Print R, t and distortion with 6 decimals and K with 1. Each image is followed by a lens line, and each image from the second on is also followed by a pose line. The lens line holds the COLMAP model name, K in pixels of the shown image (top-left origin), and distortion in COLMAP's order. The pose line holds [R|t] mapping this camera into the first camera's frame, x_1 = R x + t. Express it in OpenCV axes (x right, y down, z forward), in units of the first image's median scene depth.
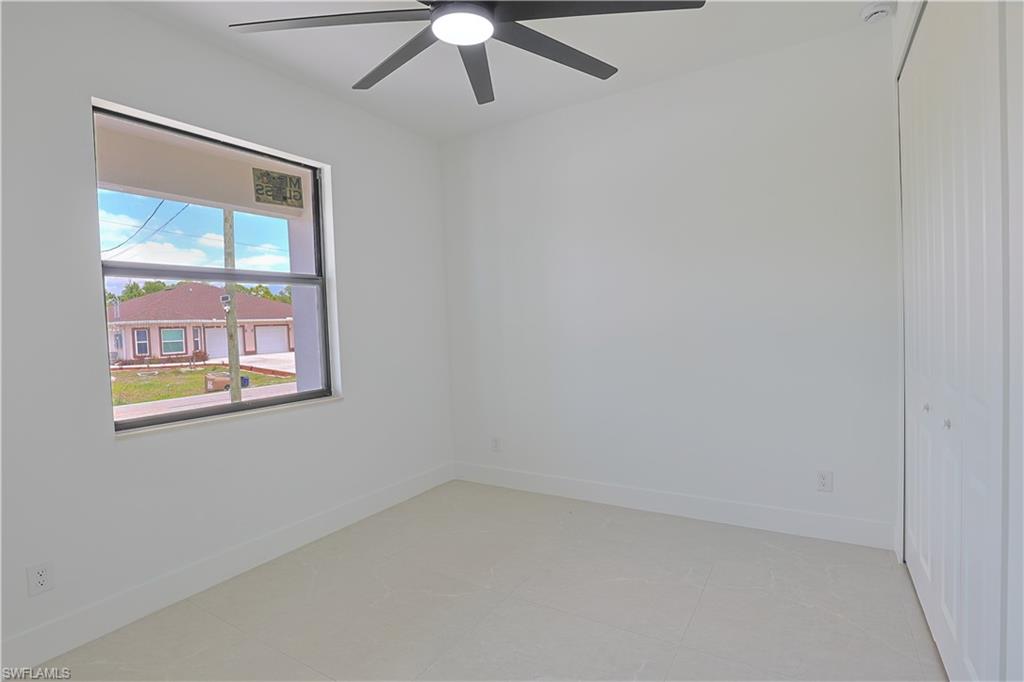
lens RADIAL K [[494.3, 0, 516.4], [0, 494.3, 340.8], [0, 0, 1]] dist [-0.038132, 0.006373]
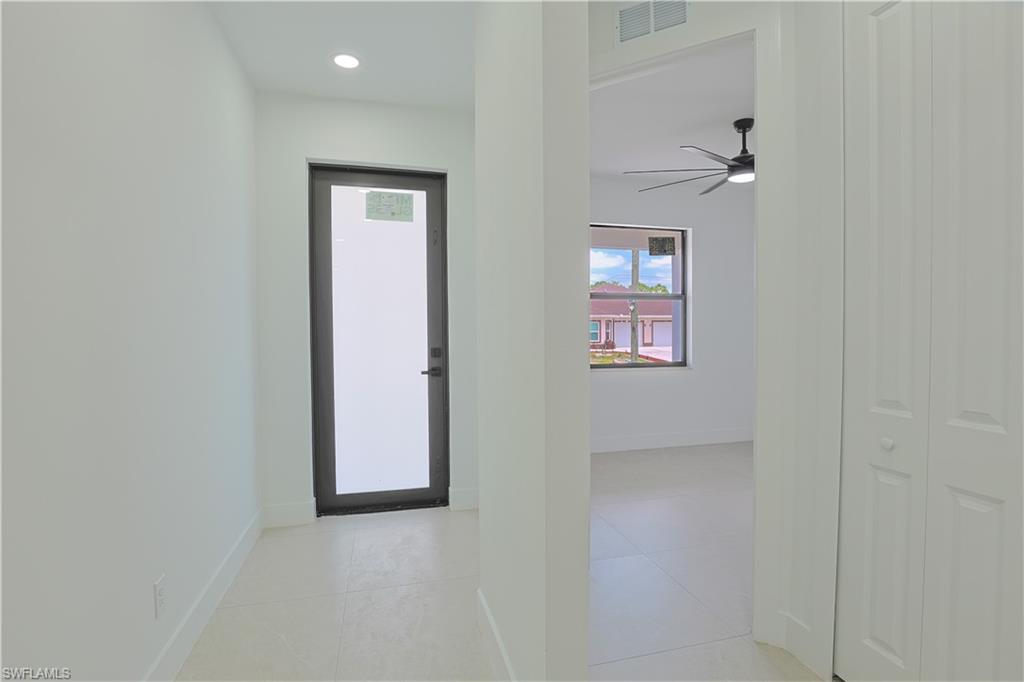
lens RADIAL K [[494.3, 0, 516.4], [0, 494.3, 340.8], [0, 0, 1]] dist [-0.038132, 0.006373]
pose [[0.723133, 0.051403, -0.688794, 0.078367], [-0.046971, 0.998578, 0.025210, 0.002415], [0.689110, 0.014123, 0.724519, -0.134910]]
